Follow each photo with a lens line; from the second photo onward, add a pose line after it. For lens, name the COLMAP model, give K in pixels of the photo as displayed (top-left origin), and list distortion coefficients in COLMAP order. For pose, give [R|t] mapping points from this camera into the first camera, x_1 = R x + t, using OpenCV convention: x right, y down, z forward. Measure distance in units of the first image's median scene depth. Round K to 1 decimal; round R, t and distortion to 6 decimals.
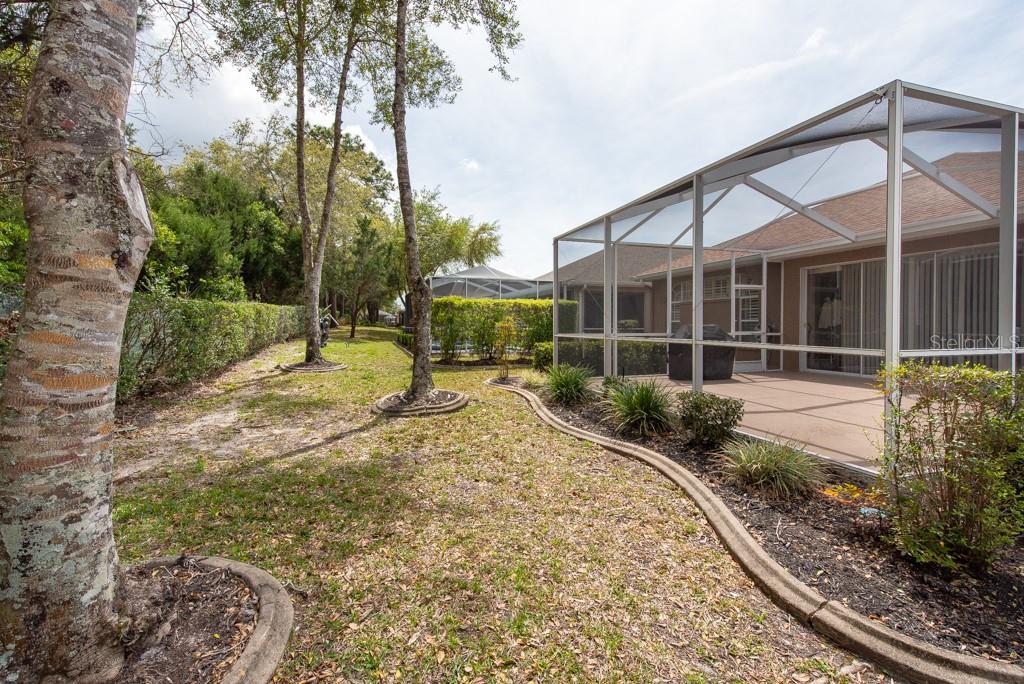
lens RADIAL K [[423.3, 0, 495.2], [0, 423.3, 334.1], [0, 0, 1]] dist [0.019061, -0.006413]
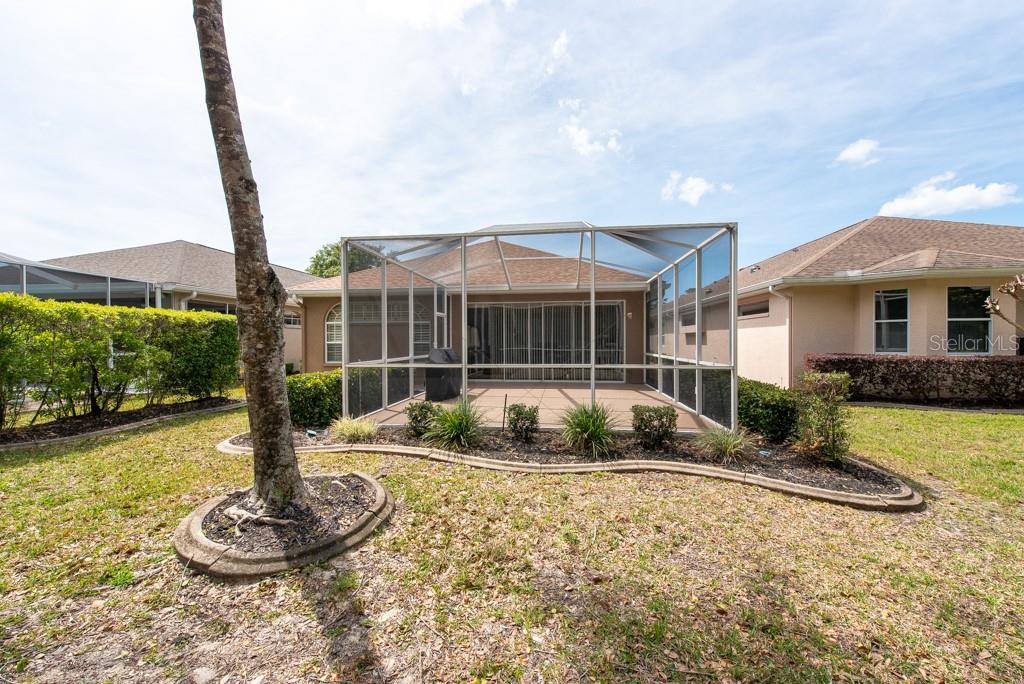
lens RADIAL K [[393.1, 0, 511.6], [0, 393.1, 359.1], [0, 0, 1]] dist [0.003577, 0.000249]
pose [[0.409482, -0.043034, 0.911302, -0.677523], [0.023428, 0.999053, 0.036651, -0.051426], [-0.912017, 0.006342, 0.410103, 0.777604]]
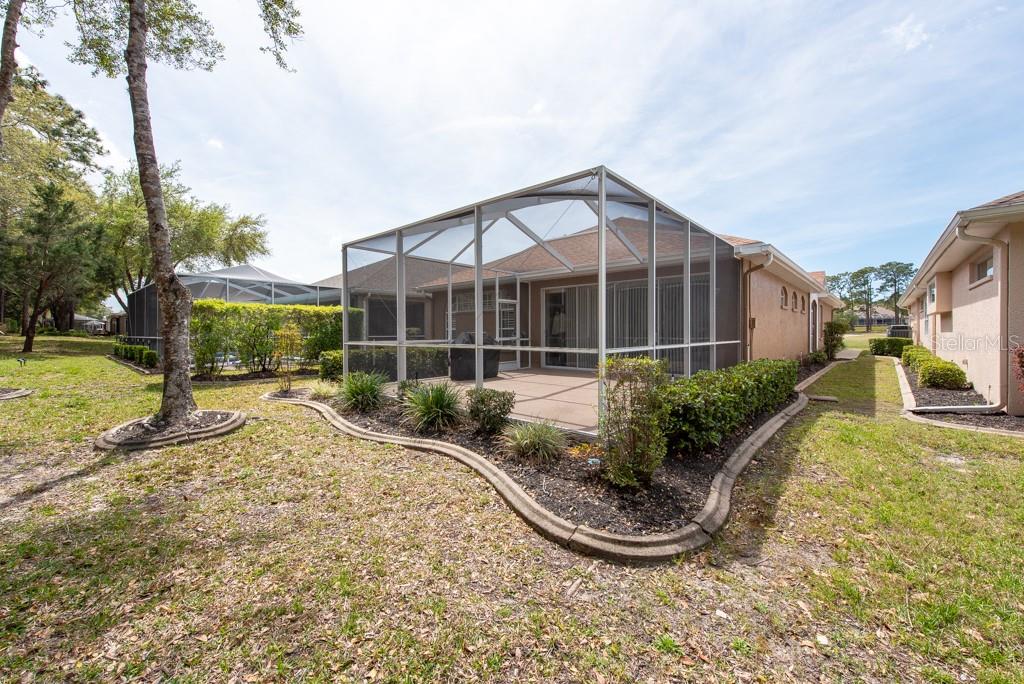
lens RADIAL K [[406.3, 0, 512.0], [0, 406.3, 342.0], [0, 0, 1]] dist [0.019690, -0.005846]
pose [[0.850163, -0.016045, 0.526275, -0.047422], [0.015145, 0.999867, 0.006018, 0.000183], [-0.526301, 0.002854, 0.850293, -0.015915]]
